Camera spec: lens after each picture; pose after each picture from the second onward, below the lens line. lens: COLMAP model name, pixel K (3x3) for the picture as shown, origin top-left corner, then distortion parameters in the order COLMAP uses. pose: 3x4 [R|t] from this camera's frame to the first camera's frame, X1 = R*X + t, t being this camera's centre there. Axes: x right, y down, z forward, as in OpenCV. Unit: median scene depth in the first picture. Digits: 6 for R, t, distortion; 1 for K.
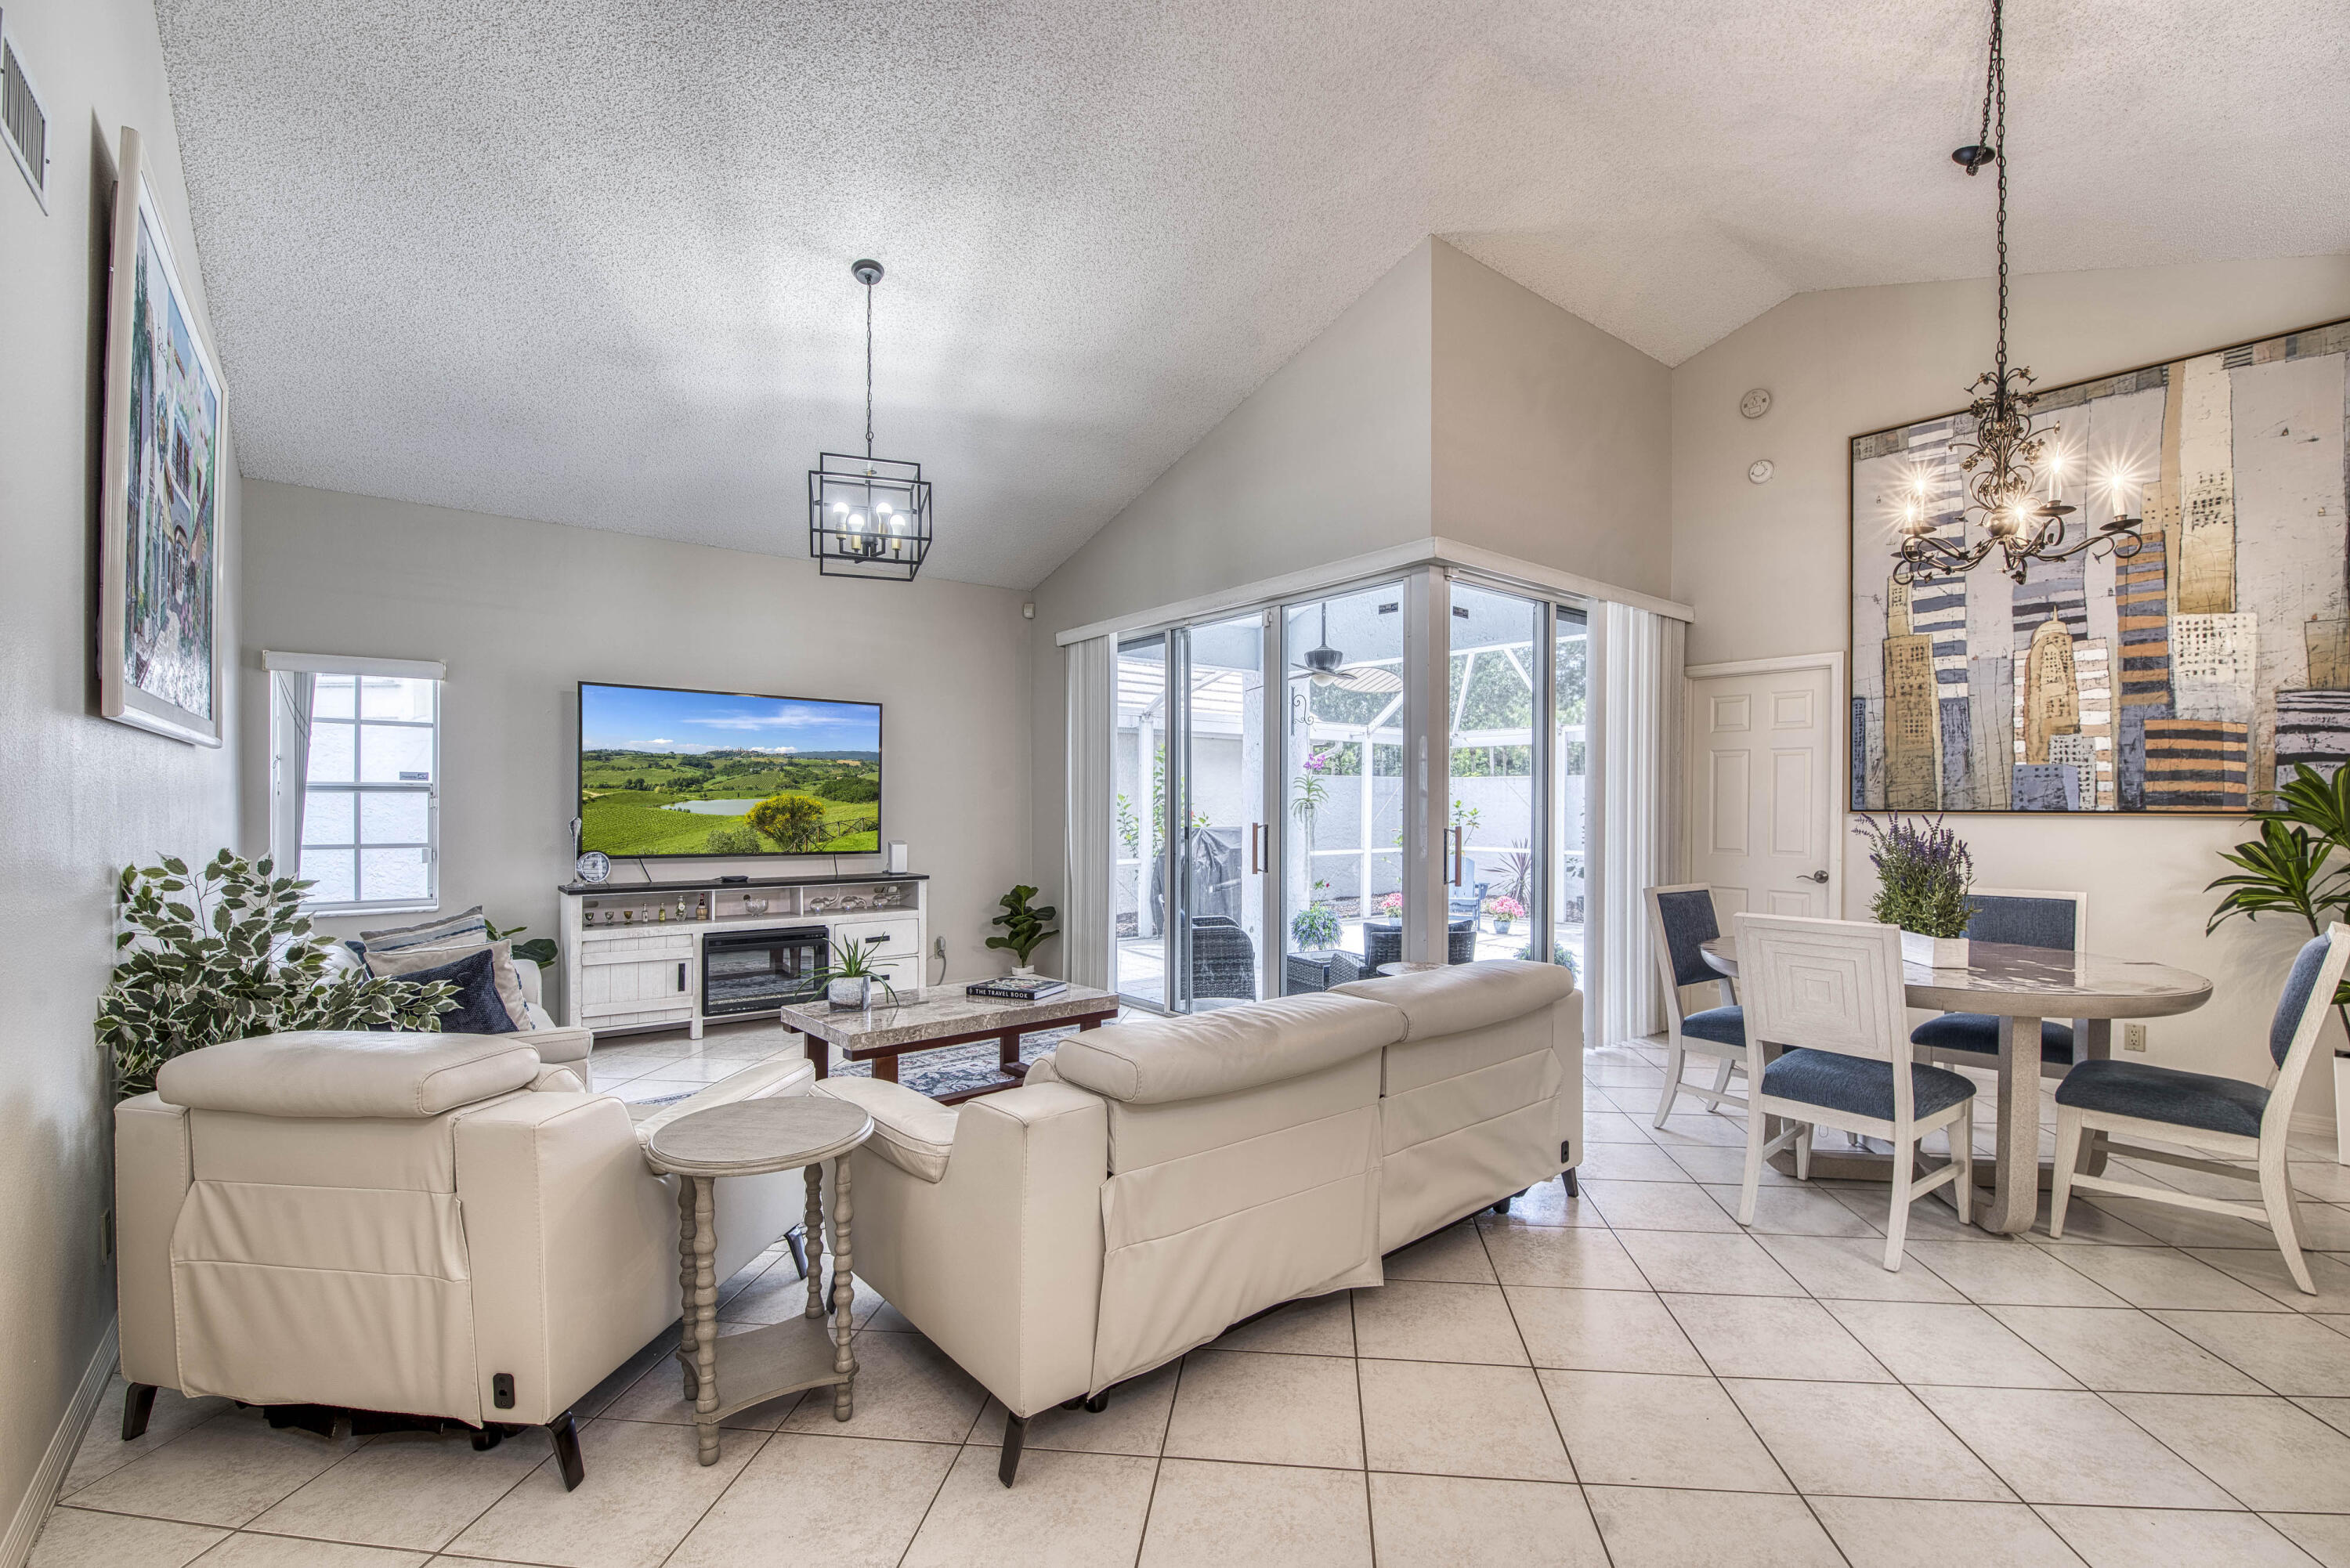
lens RADIAL K [[1021.2, 0, 1198.0], [0, 1021.2, 809.5], [0, 0, 1]] dist [-0.002508, -0.009289]
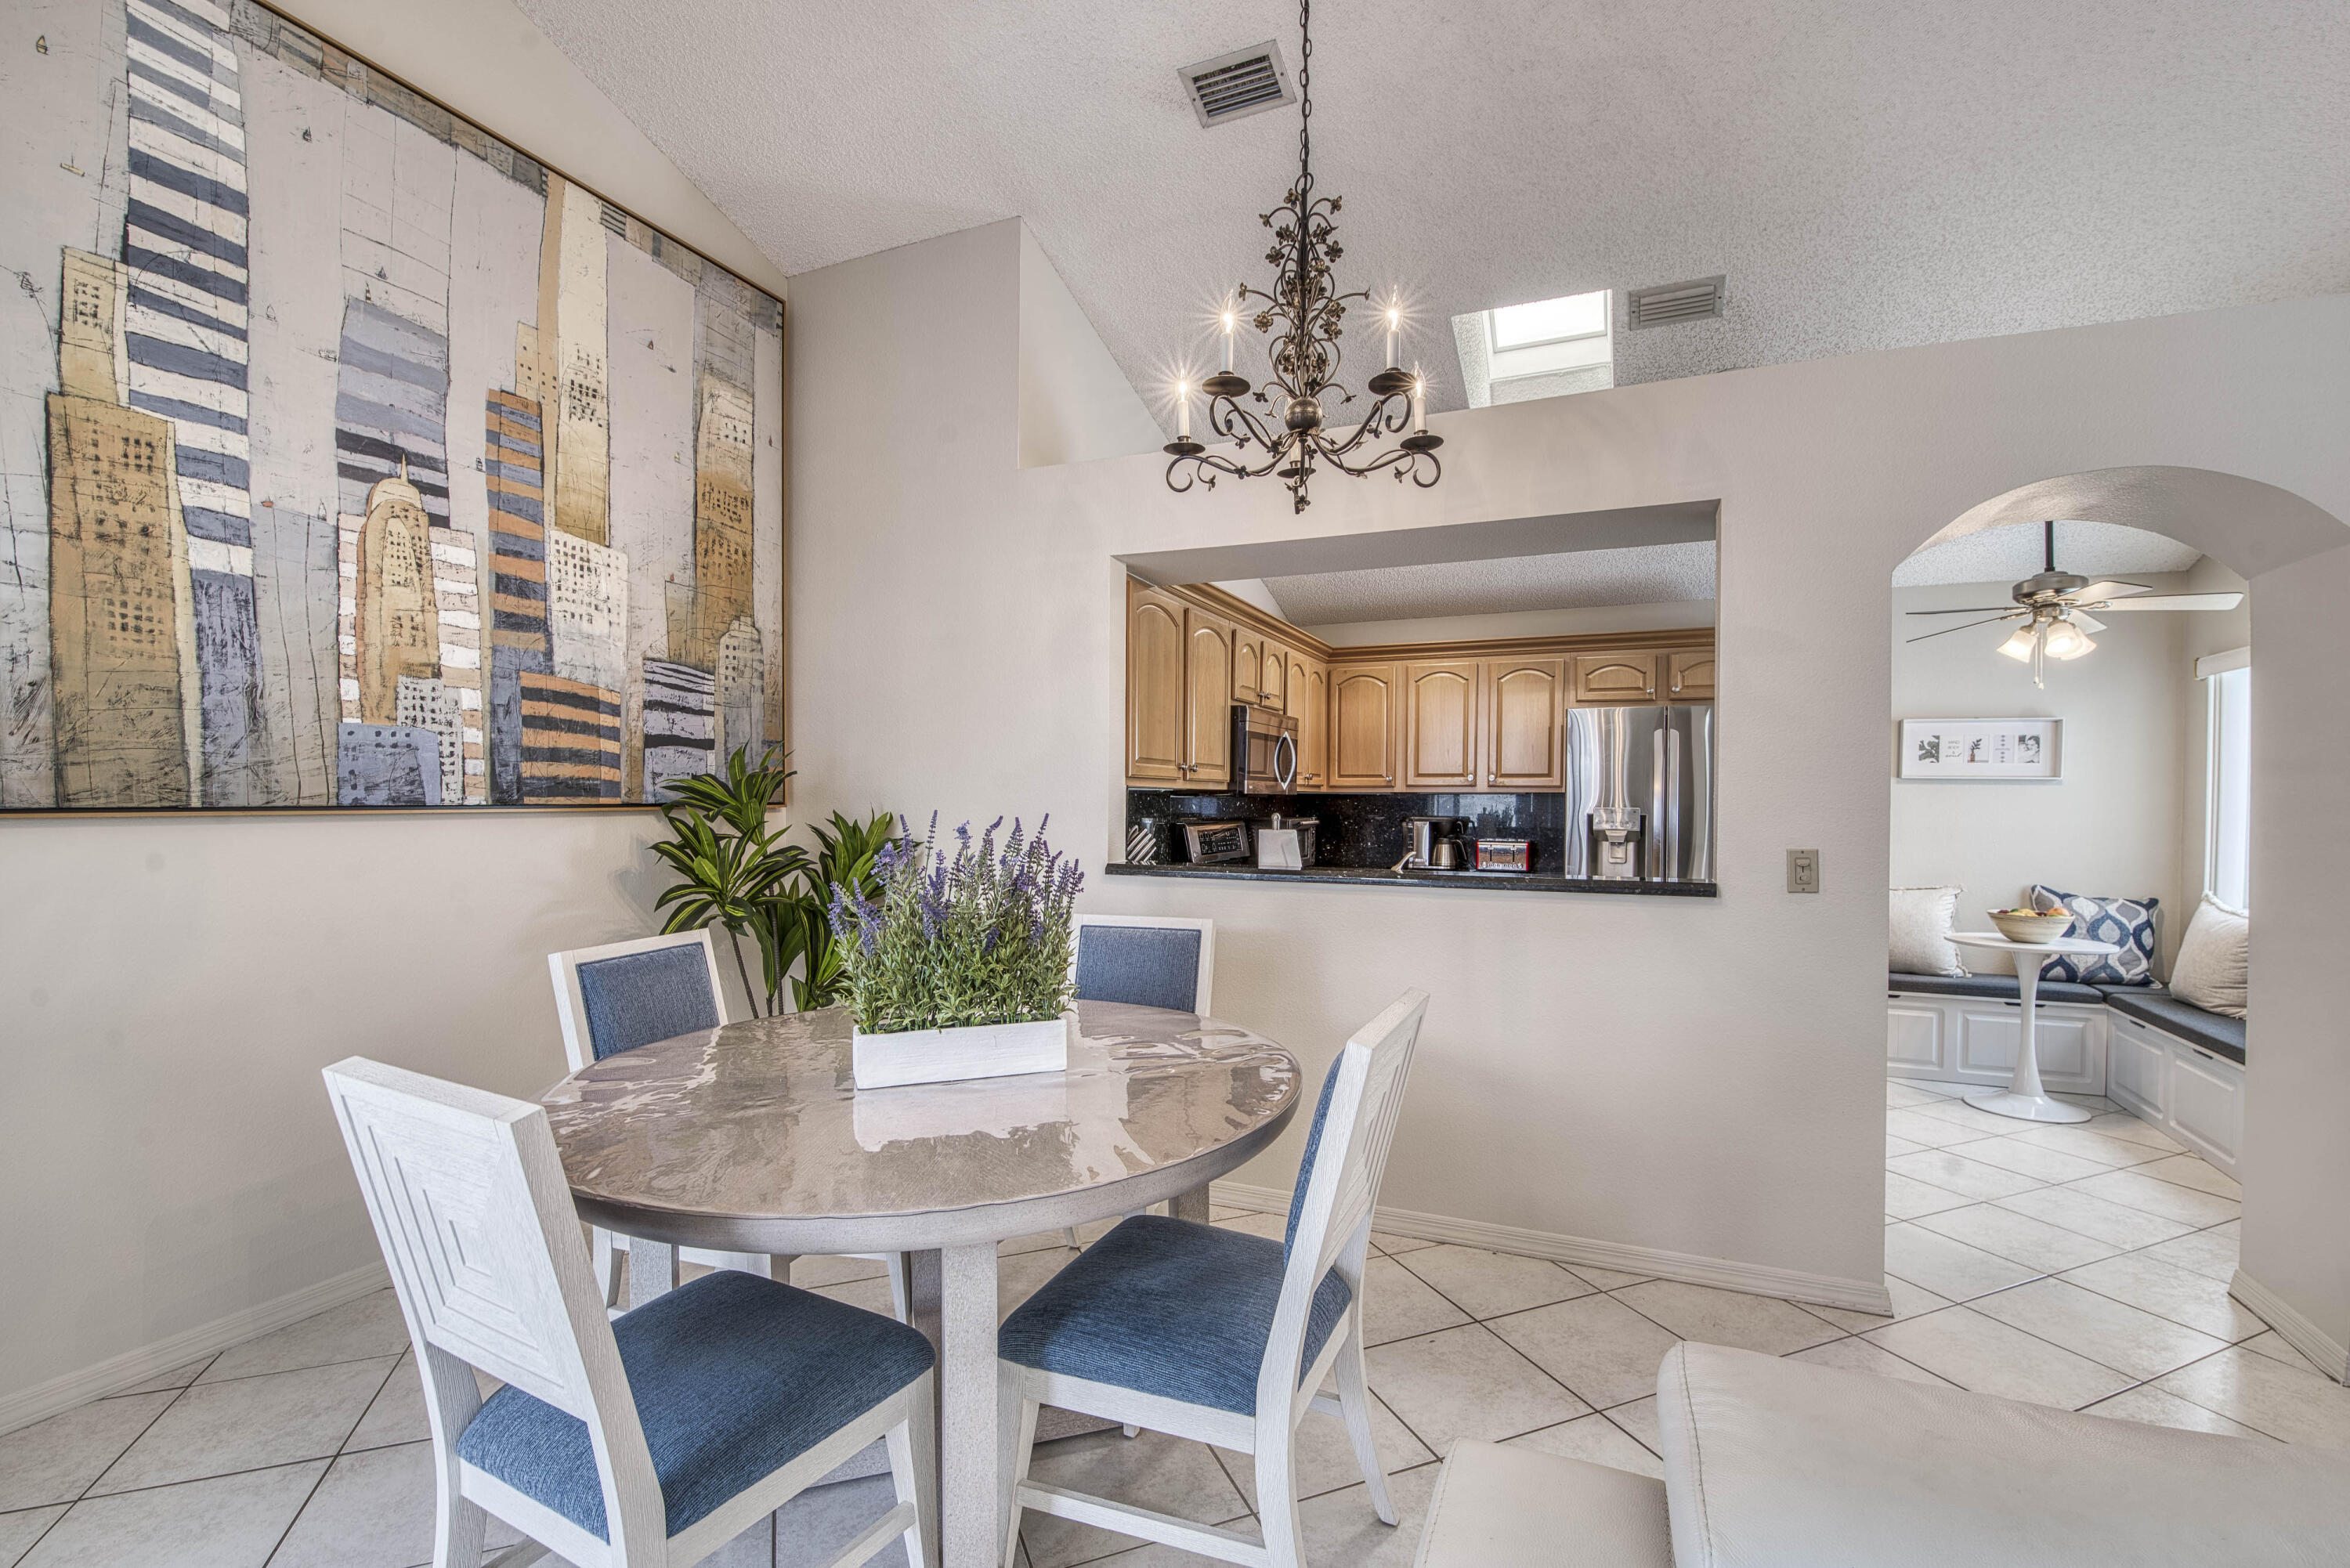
lens RADIAL K [[1021.2, 0, 1198.0], [0, 1021.2, 809.5], [0, 0, 1]] dist [-0.002508, -0.009289]
pose [[-0.473669, -0.020091, 0.880474, 0.113309], [-0.007395, 0.999795, 0.018835, -0.011485], [-0.880672, 0.002411, -0.473720, 0.902115]]
